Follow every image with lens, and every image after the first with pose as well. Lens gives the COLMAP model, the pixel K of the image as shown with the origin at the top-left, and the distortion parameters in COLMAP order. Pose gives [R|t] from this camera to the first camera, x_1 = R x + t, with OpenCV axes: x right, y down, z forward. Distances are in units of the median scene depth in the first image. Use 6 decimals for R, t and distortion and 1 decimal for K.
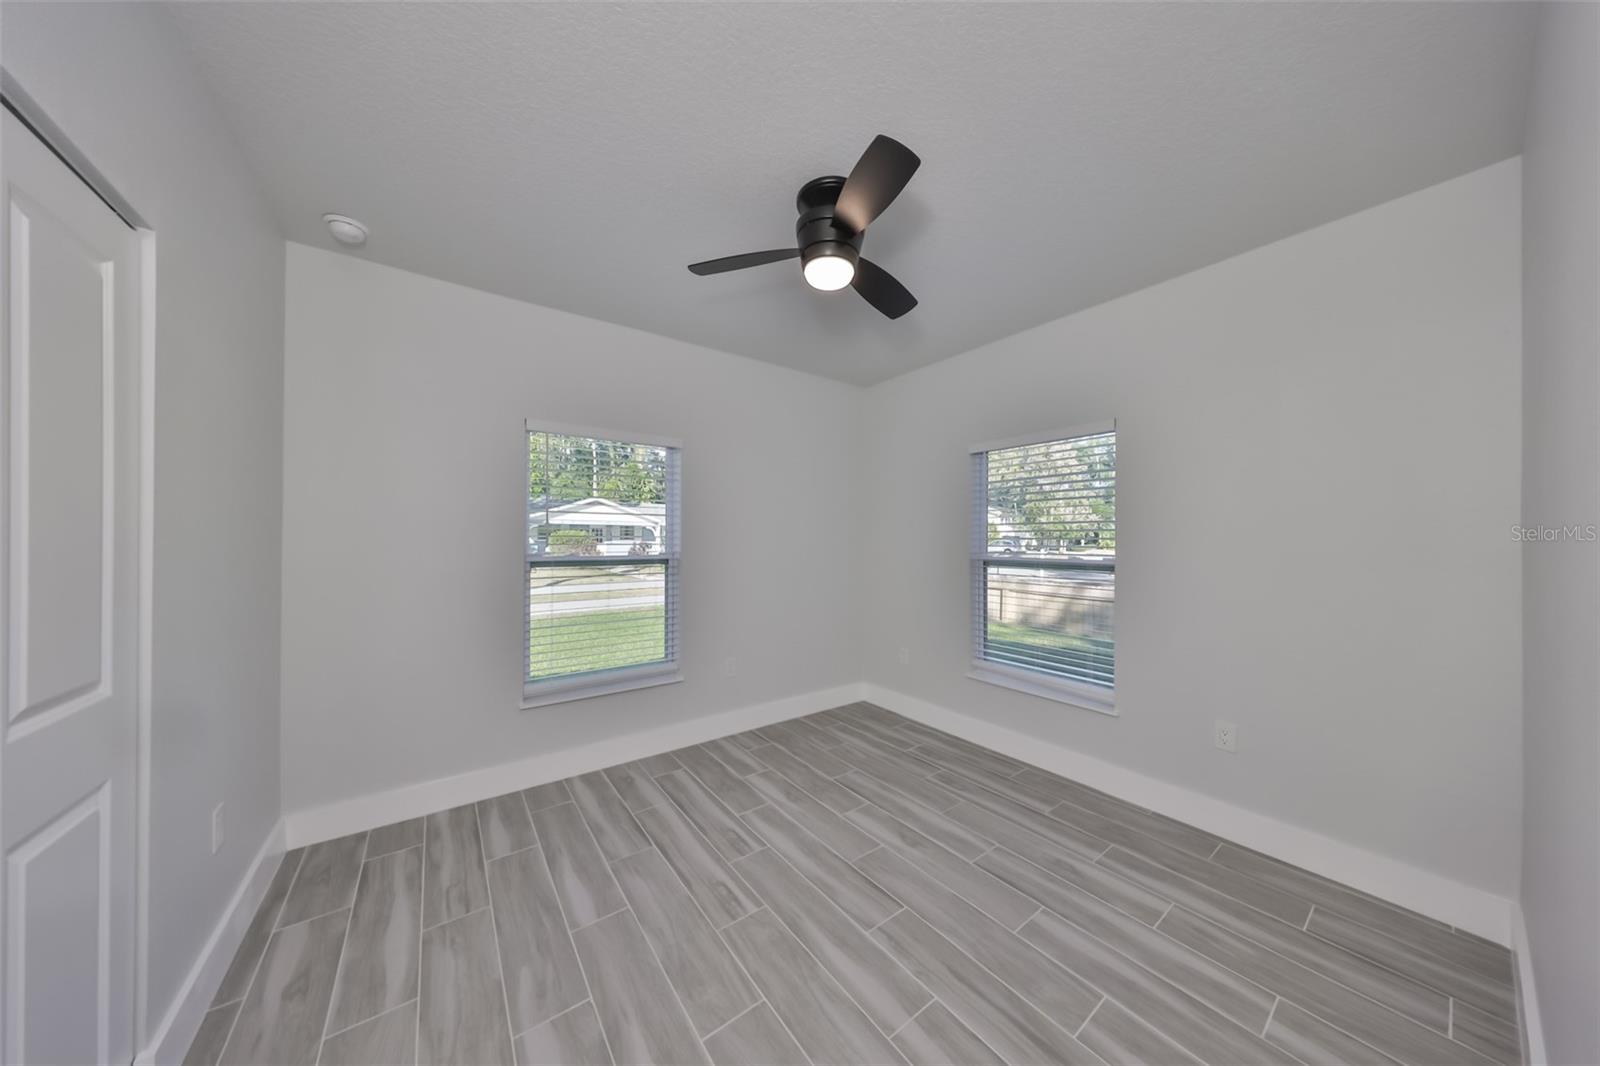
lens RADIAL K [[489.3, 0, 800.0], [0, 489.3, 533.0], [0, 0, 1]] dist [-0.000204, 0.000071]
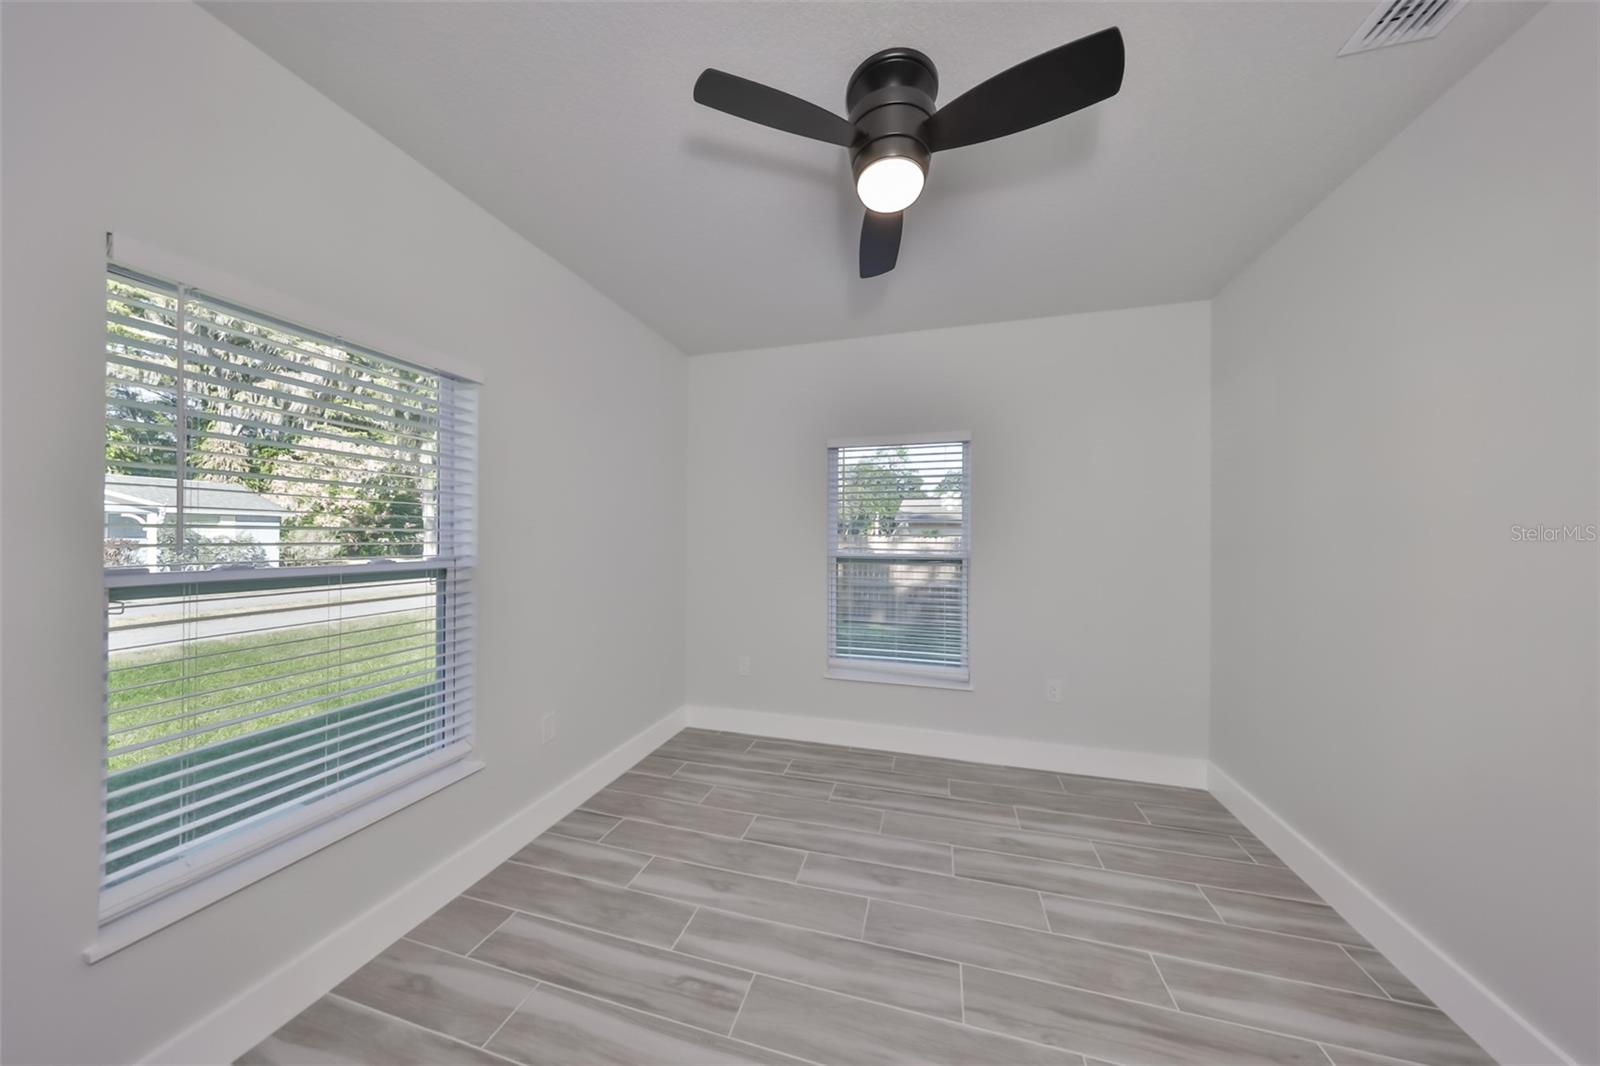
lens RADIAL K [[489.3, 0, 800.0], [0, 489.3, 533.0], [0, 0, 1]] dist [-0.000204, 0.000071]
pose [[0.791464, 0.004058, 0.611202, -0.364872], [-0.008536, 0.999954, 0.004415, 0.004690], [-0.611156, -0.008712, 0.791462, 0.339220]]
